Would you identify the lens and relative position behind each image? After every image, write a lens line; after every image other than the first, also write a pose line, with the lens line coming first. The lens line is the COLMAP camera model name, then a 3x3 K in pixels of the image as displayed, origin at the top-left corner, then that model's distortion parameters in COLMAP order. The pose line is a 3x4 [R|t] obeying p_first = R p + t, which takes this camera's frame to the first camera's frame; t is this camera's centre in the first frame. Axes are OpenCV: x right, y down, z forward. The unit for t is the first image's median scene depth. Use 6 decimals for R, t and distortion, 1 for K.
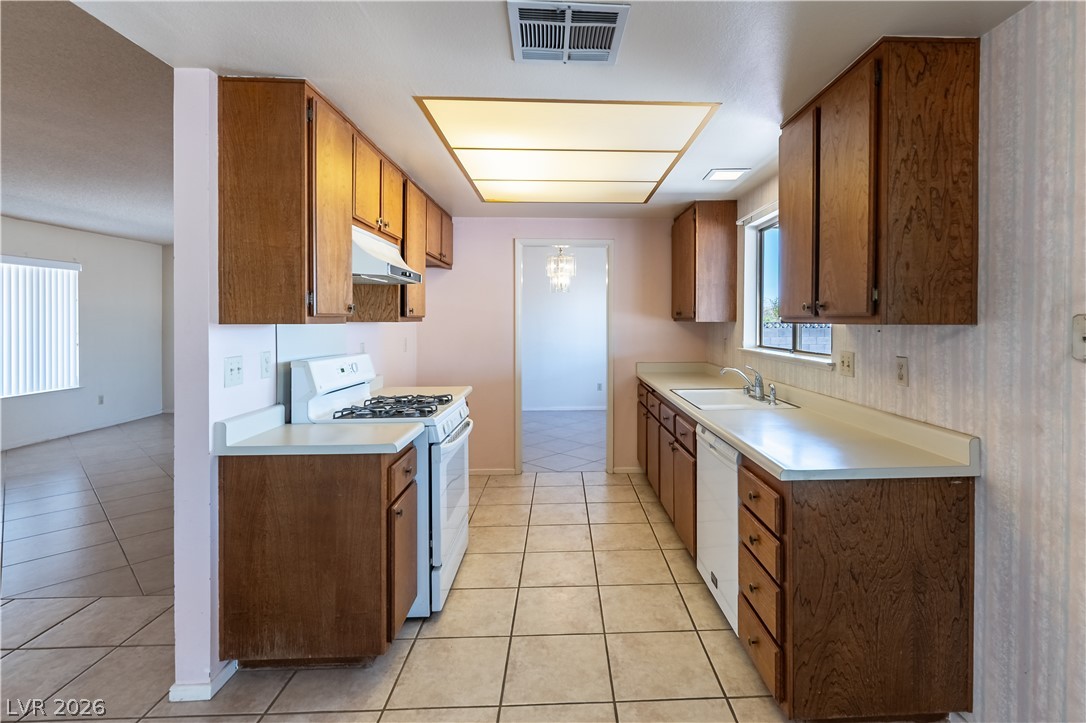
lens RADIAL K [[518.2, 0, 587.7], [0, 518.2, 324.5], [0, 0, 1]] dist [0.001964, -0.000195]
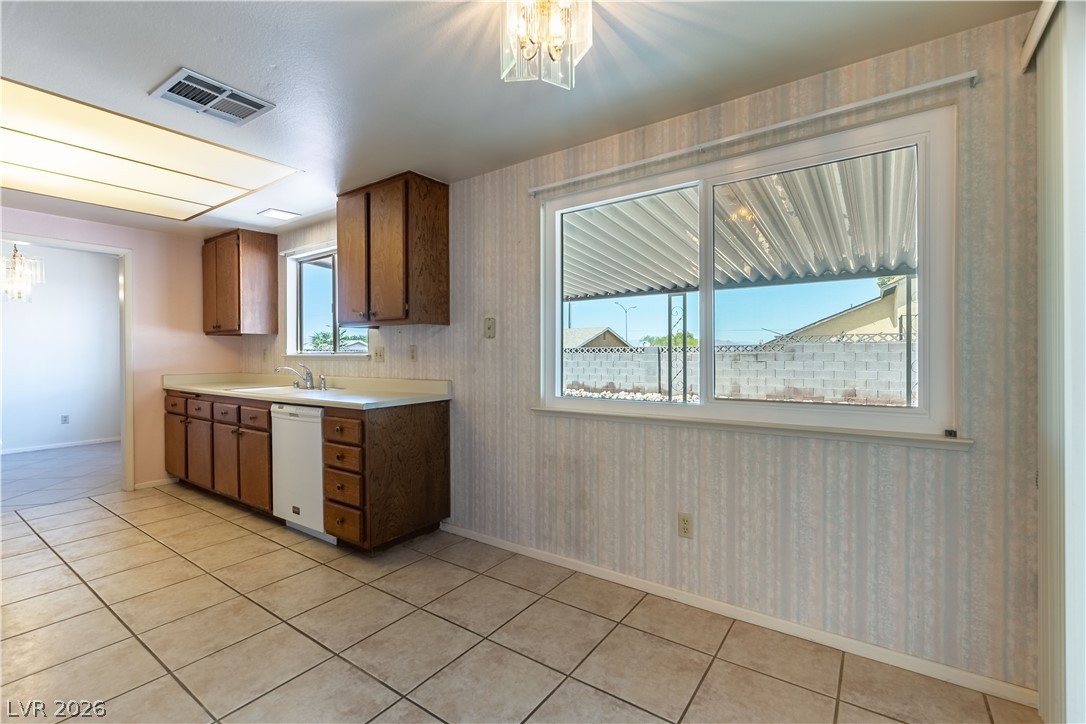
lens RADIAL K [[474.3, 0, 549.5], [0, 474.3, 356.5], [0, 0, 1]] dist [0.002298, -0.001113]
pose [[0.613231, -0.009445, 0.789847, -0.462318], [0.013105, 0.999913, 0.001782, 0.120166], [-0.789795, 0.009258, 0.613301, -0.433079]]
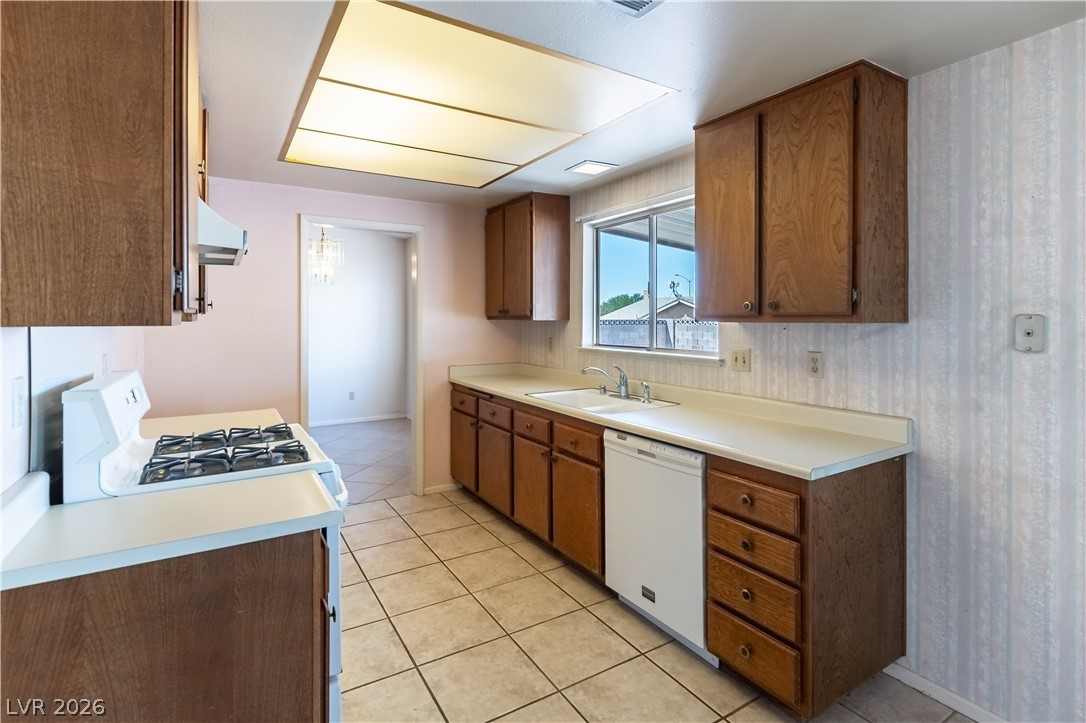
lens RADIAL K [[527.3, 0, 545.8], [0, 527.3, 319.2], [0, 0, 1]] dist [0.001394, -0.000953]
pose [[0.876948, -0.000337, 0.480584, -0.519874], [0.003739, 0.999974, -0.006122, -0.003330], [-0.480570, 0.007165, 0.876927, 0.333398]]
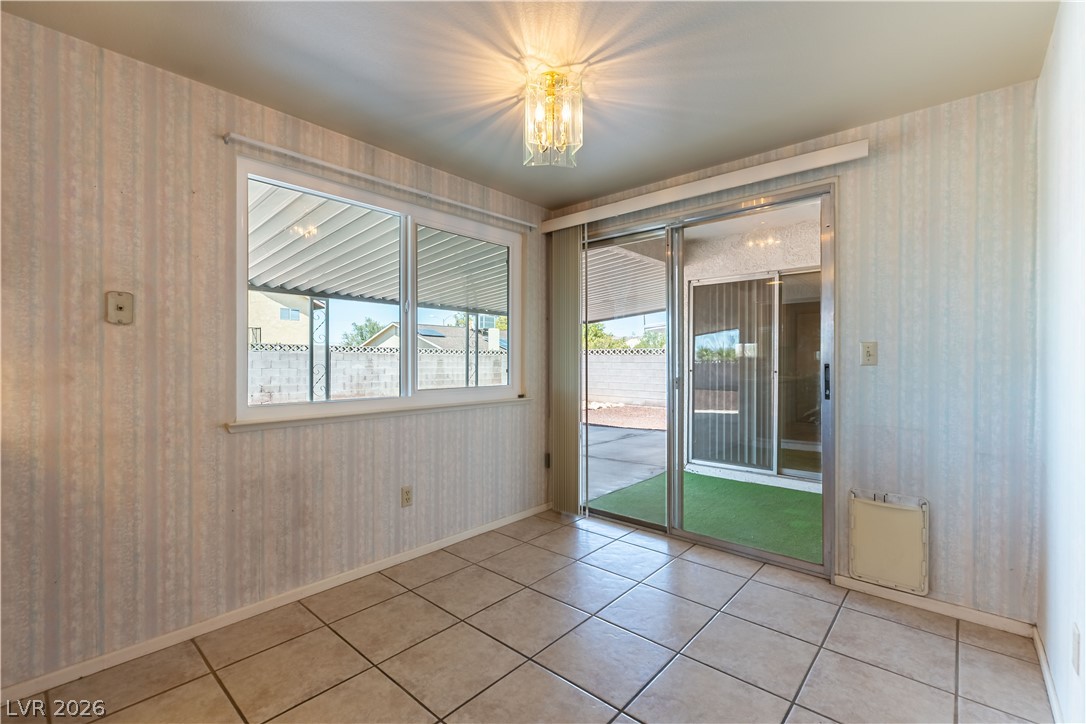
lens RADIAL K [[474.3, 0, 553.0], [0, 474.3, 360.4], [0, 0, 1]] dist [0.002298, -0.001113]
pose [[-0.720563, -0.002320, 0.693386, -0.650518], [0.003965, 0.999964, 0.007466, 0.128744], [-0.693379, 0.008129, -0.720528, 0.849720]]
